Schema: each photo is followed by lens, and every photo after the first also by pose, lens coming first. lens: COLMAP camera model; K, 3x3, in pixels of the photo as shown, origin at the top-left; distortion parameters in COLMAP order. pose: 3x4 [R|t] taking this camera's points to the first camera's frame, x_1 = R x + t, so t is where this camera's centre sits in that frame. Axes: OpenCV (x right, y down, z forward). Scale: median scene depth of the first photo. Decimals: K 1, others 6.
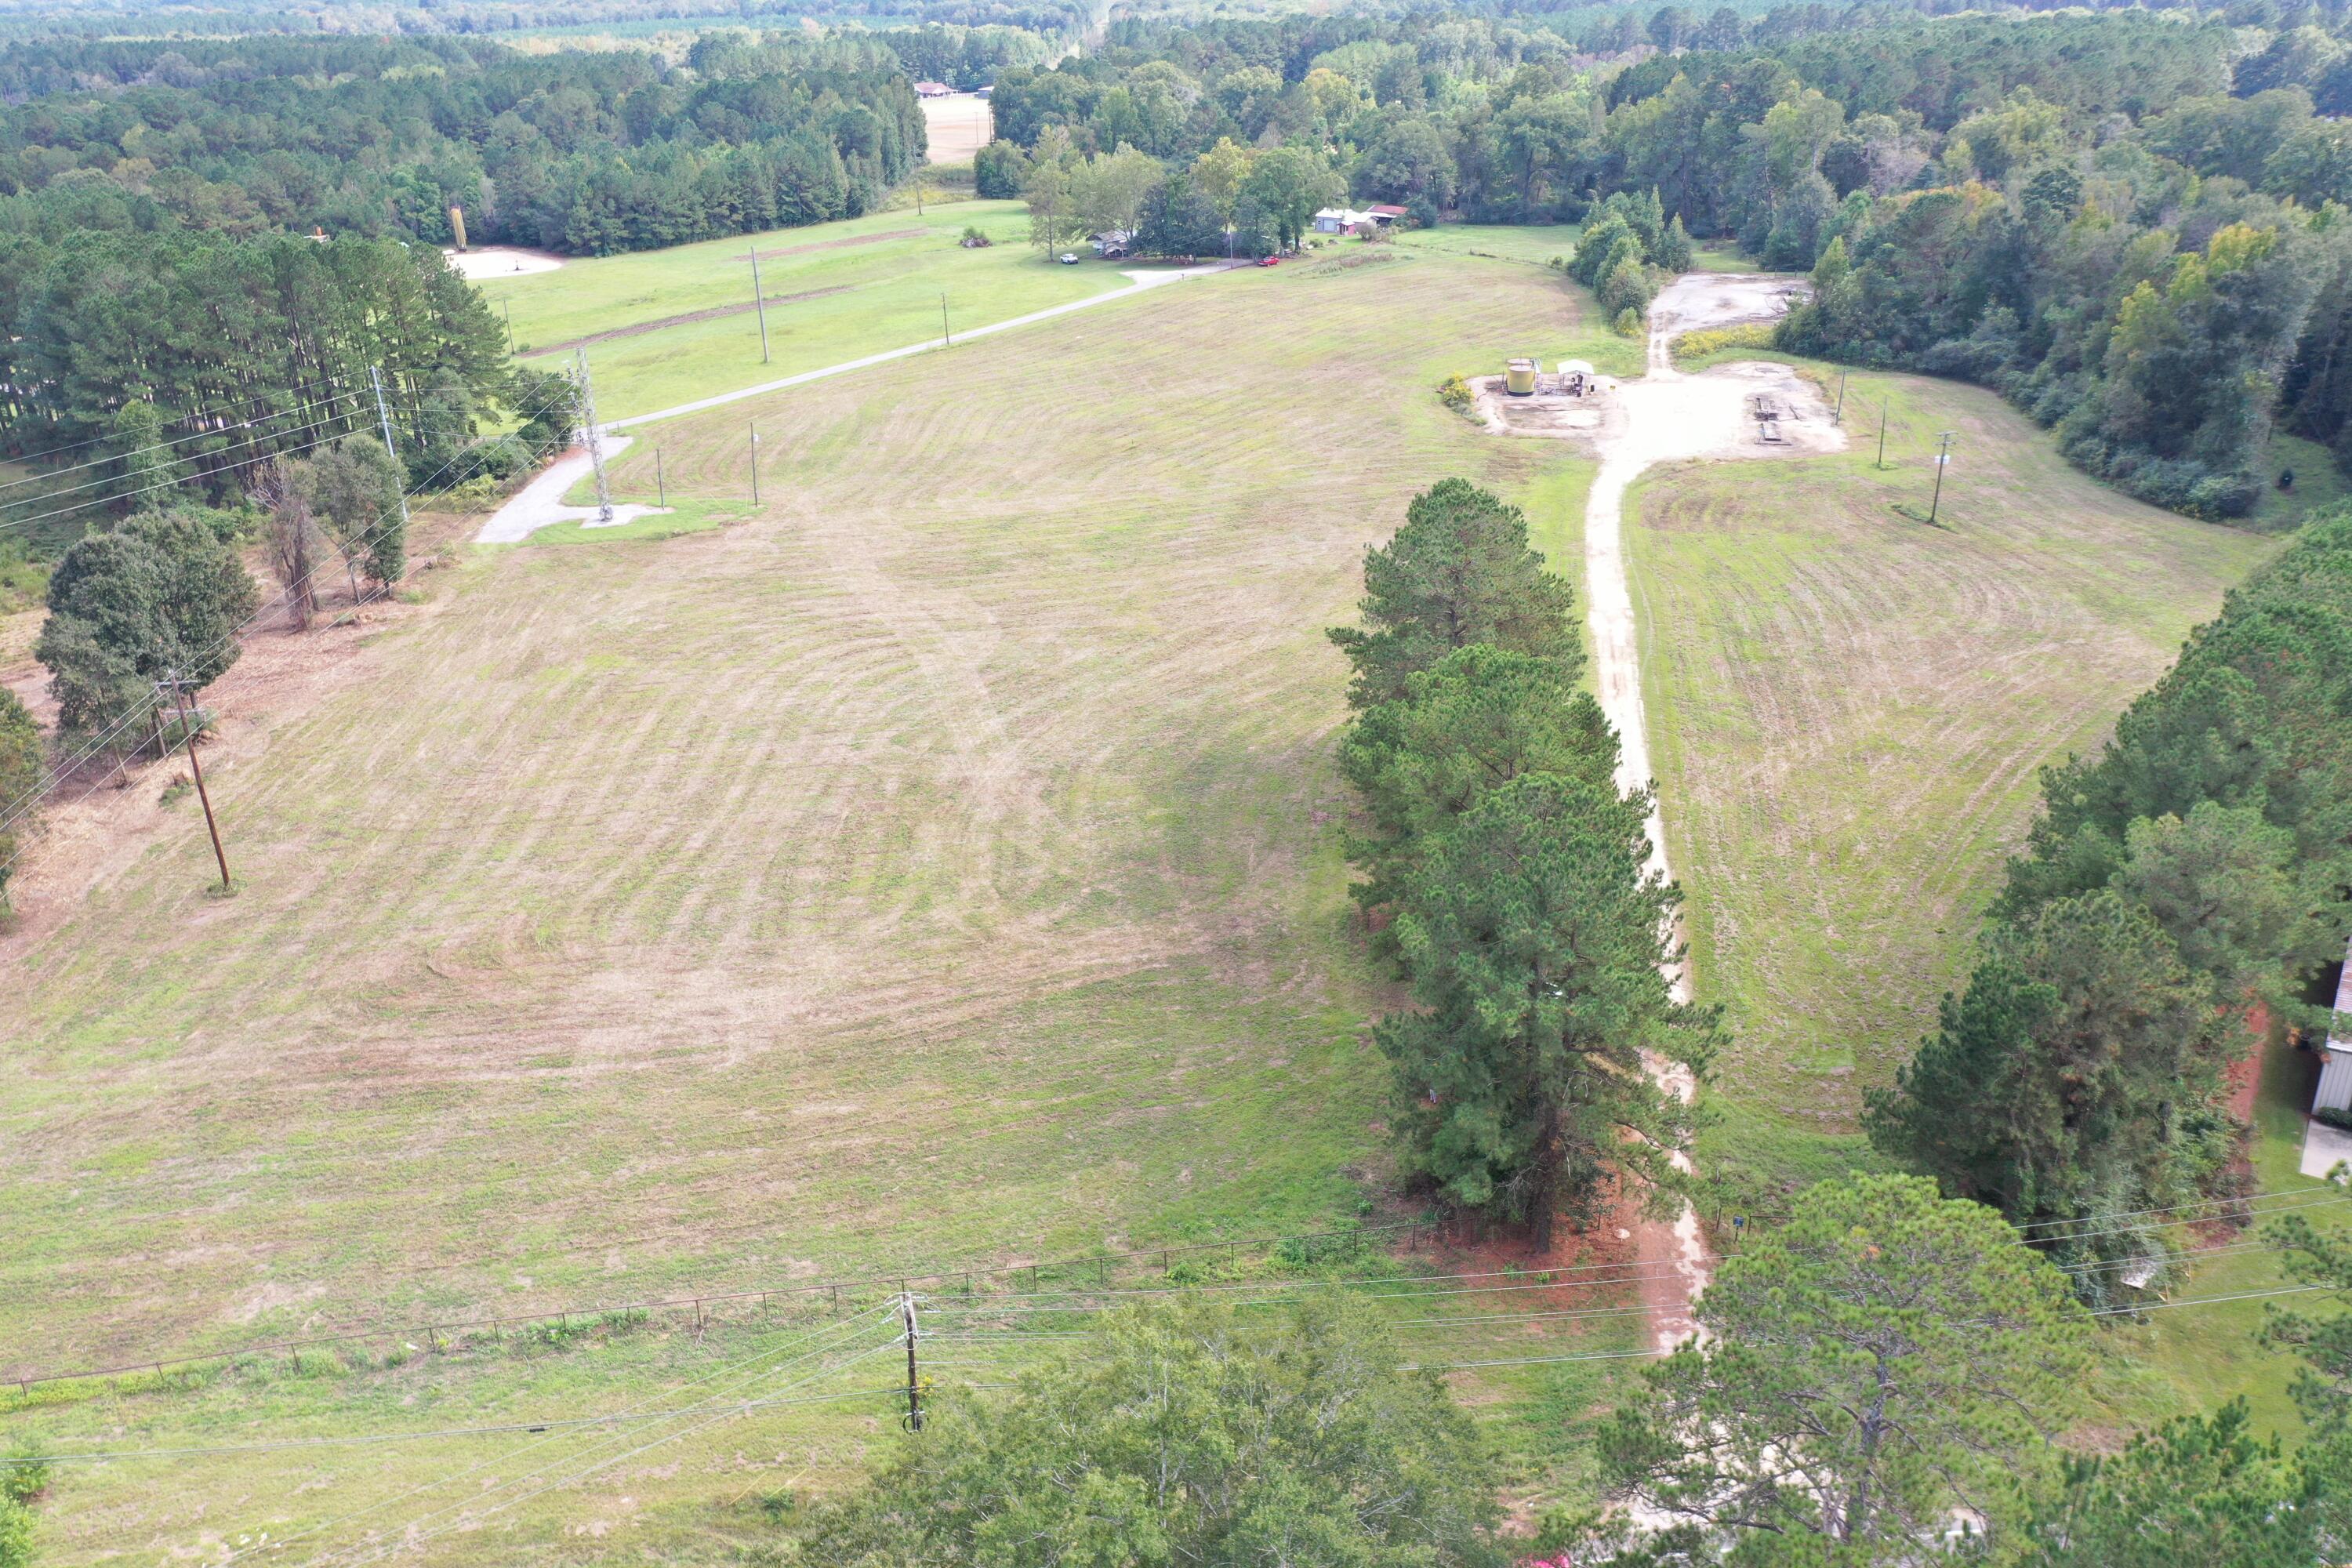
lens RADIAL K [[1844.8, 0, 1173.6], [0, 1844.8, 791.7], [0, 0, 1]] dist [-0.017411, -0.001871]
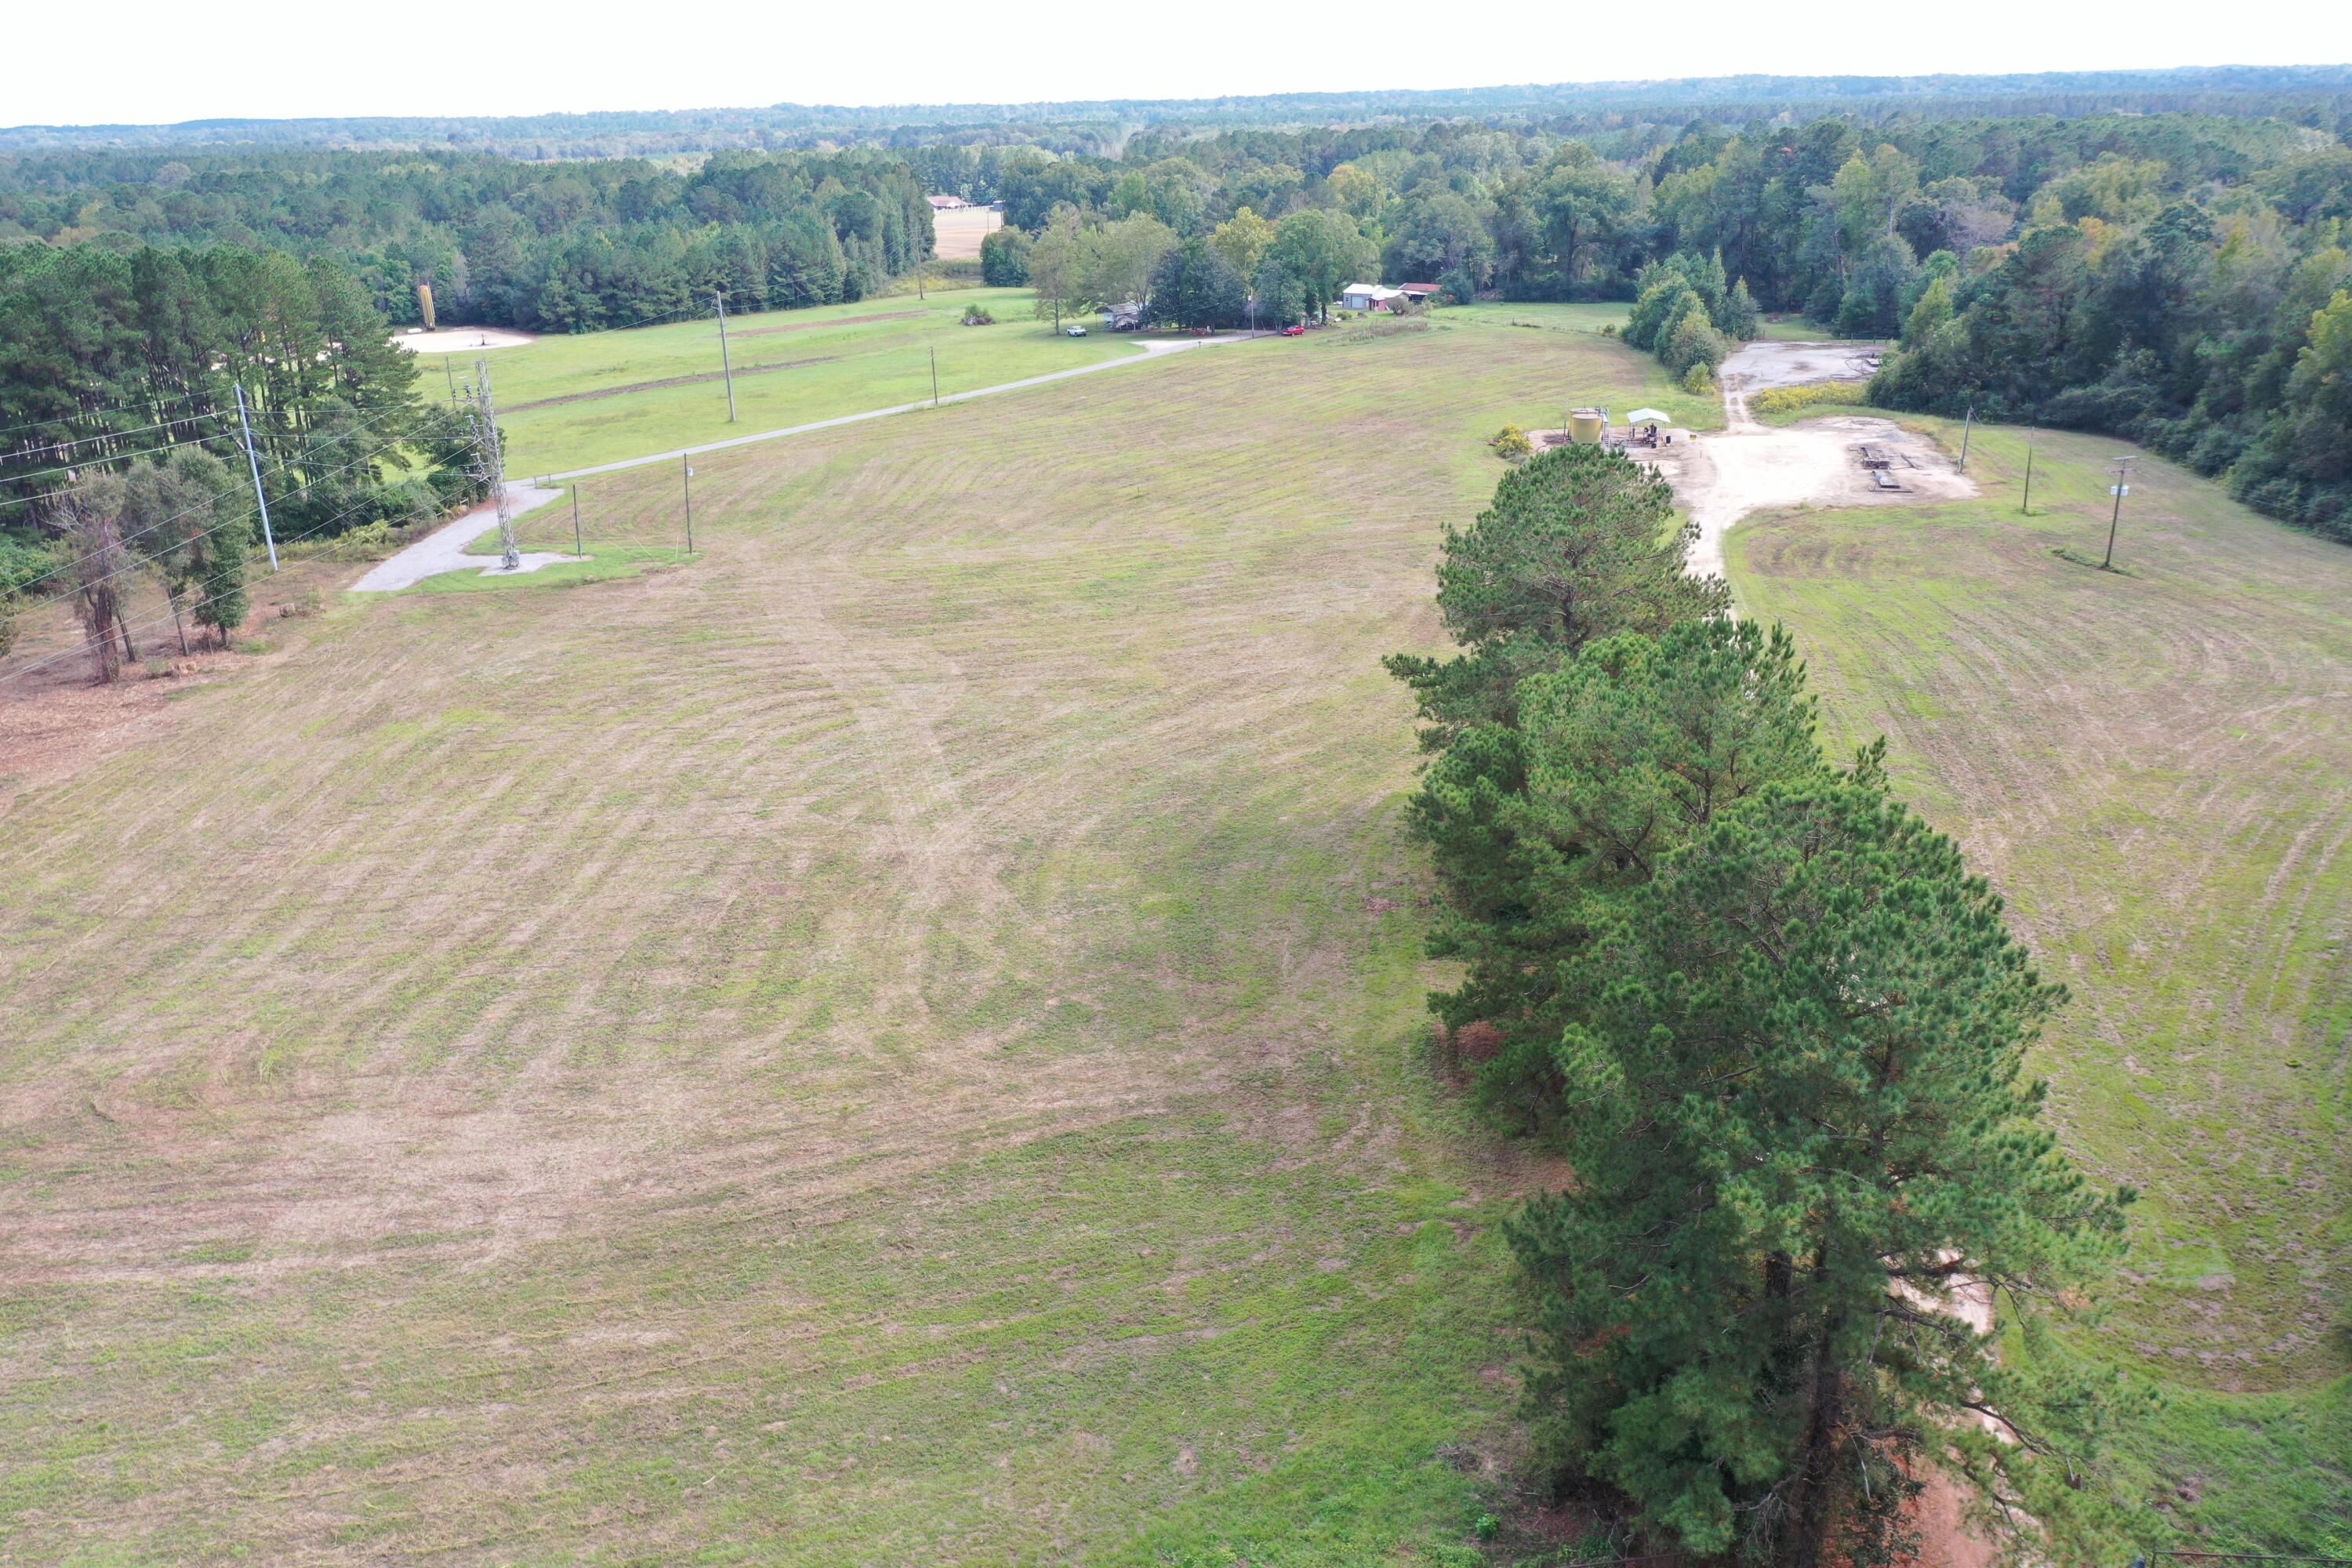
lens RADIAL K [[1844.8, 0, 1178.1], [0, 1844.8, 789.6], [0, 0, 1]] dist [-0.017411, -0.001871]
pose [[0.999964, 0.004367, -0.007320, 0.003868], [-0.004905, 0.997166, -0.075072, 0.017656], [0.006972, 0.075106, 0.997151, 0.203200]]
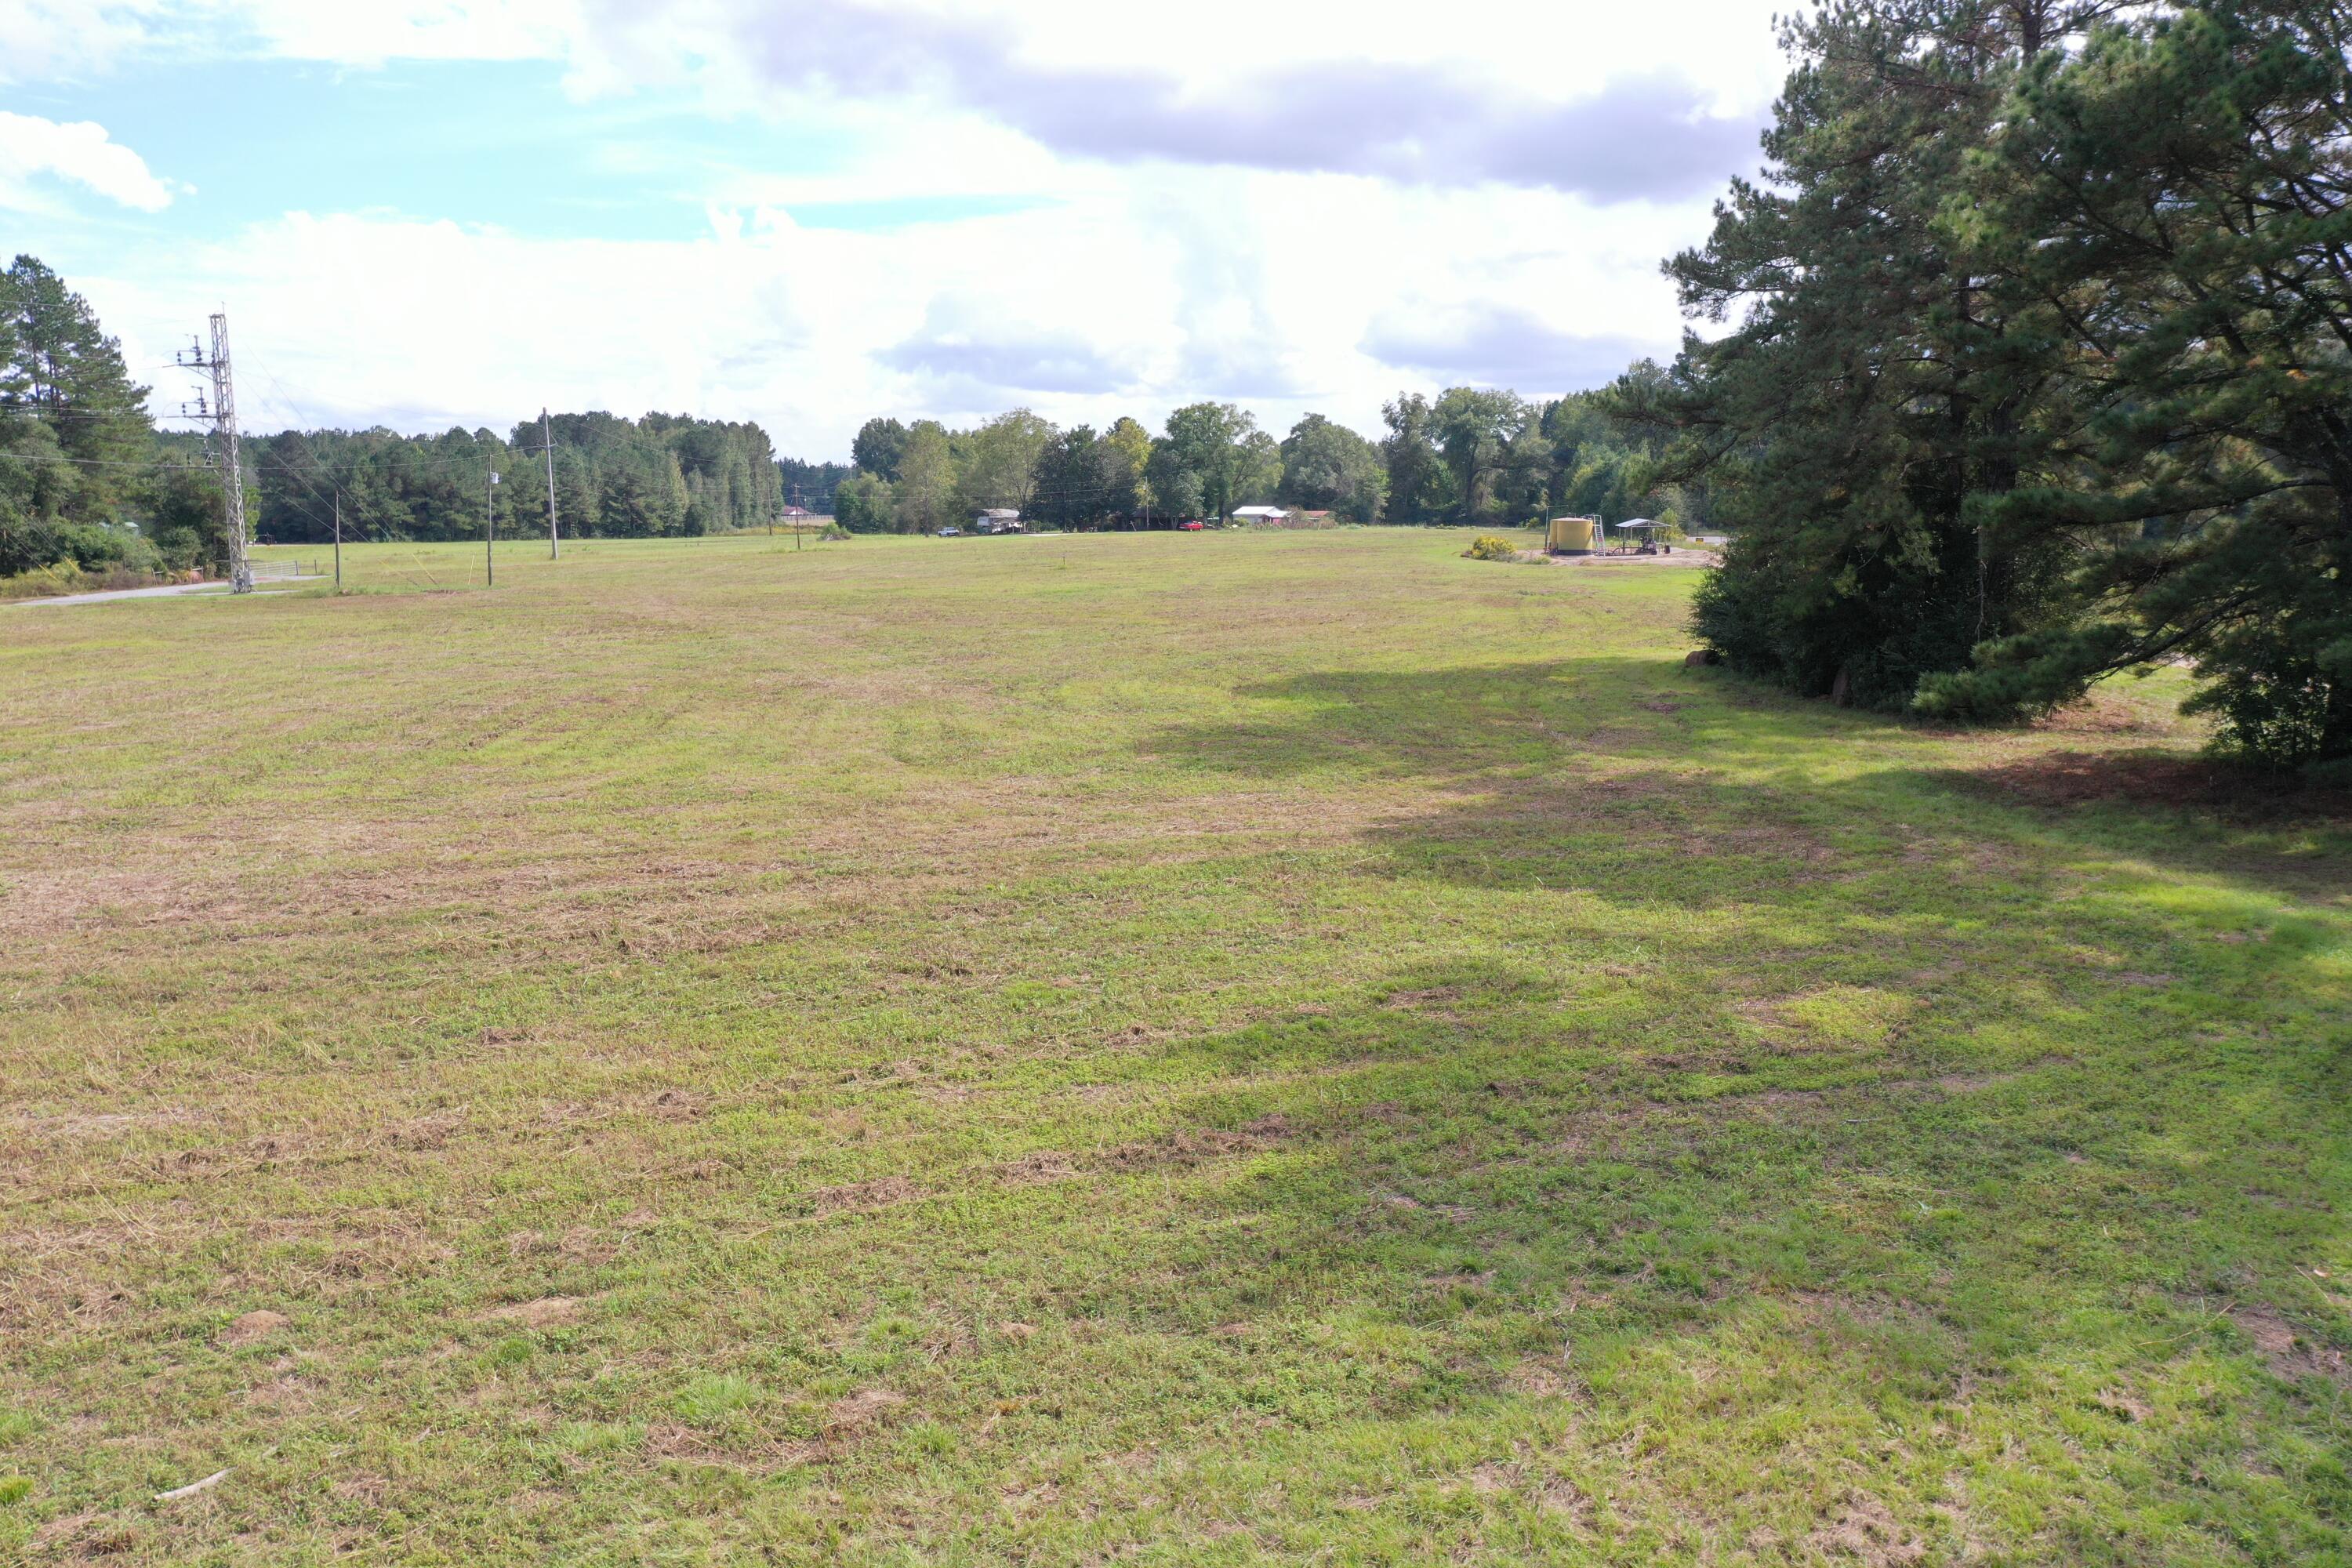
lens RADIAL K [[1844.8, 0, 1178.9], [0, 1844.8, 782.8], [0, 0, 1]] dist [-0.017411, -0.001871]
pose [[0.996178, 0.007980, 0.086979, -0.050992], [0.016448, 0.960864, -0.276533, 0.109834], [-0.085782, 0.276906, 0.957060, 0.461533]]
